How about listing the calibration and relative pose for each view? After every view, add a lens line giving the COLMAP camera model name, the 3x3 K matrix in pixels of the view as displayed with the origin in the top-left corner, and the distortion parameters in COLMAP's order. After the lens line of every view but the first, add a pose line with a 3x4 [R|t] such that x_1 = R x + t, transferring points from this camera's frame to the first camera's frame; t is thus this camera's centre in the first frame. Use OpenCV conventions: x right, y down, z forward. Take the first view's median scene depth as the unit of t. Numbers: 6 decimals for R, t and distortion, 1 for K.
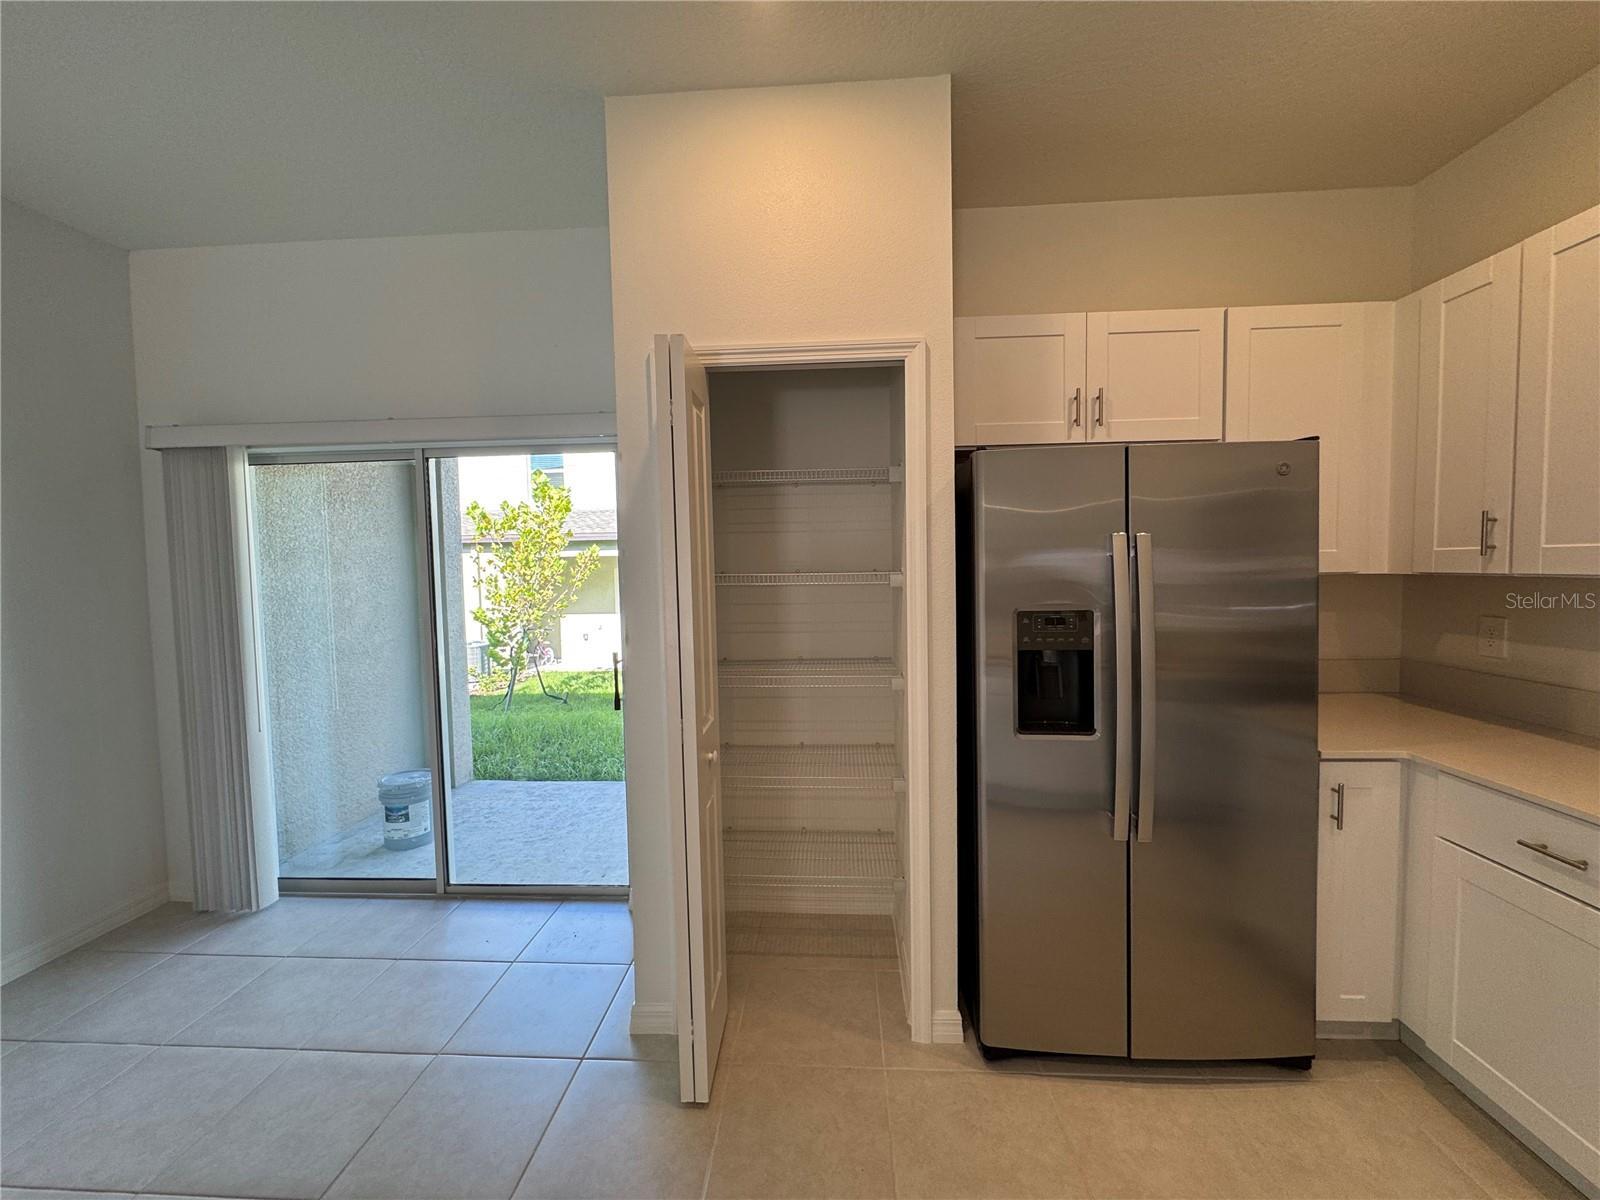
lens RADIAL K [[641.2, 0, 800.0], [0, 641.2, 600.0], [0, 0, 1]] dist [-0.005465, 0.002573]
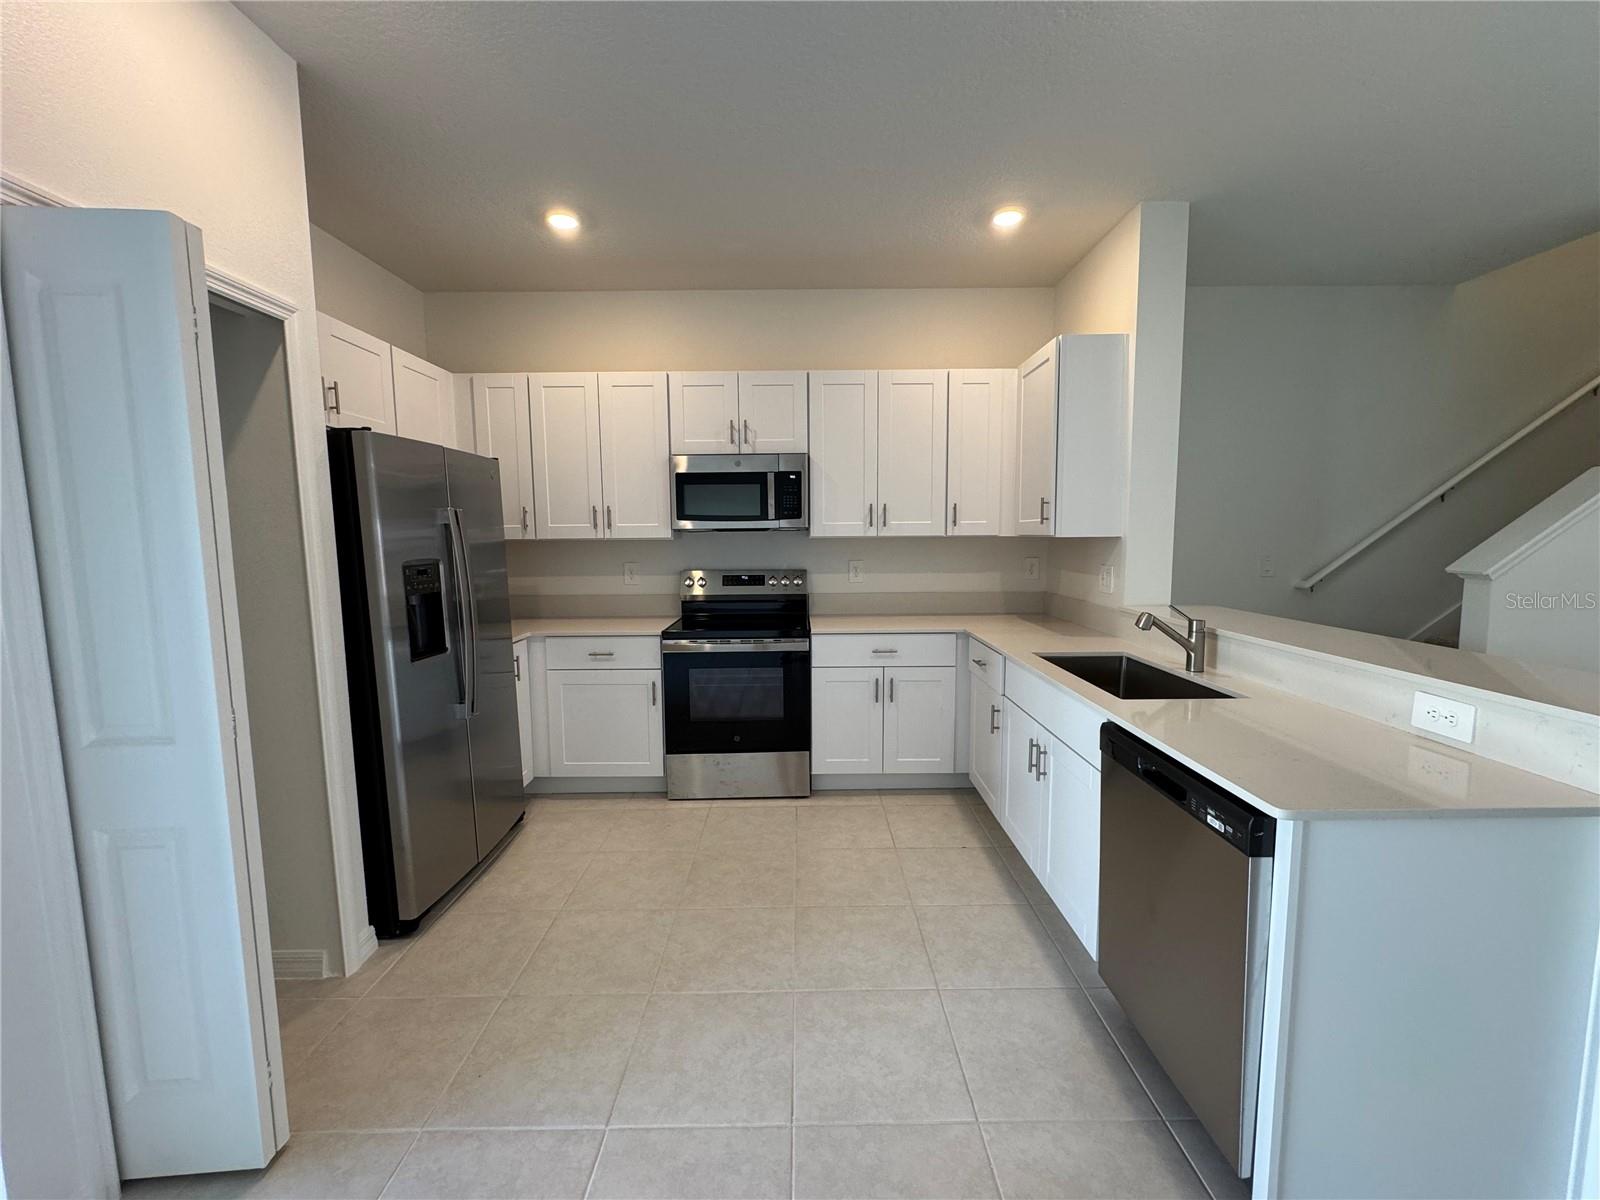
lens RADIAL K [[641.2, 0, 800.0], [0, 641.2, 600.0], [0, 0, 1]] dist [-0.005465, 0.002573]
pose [[-0.063517, -0.085680, 0.994296, -0.922016], [0.061051, 0.994108, 0.089564, 0.018390], [-0.996112, 0.066392, -0.057911, 0.286763]]
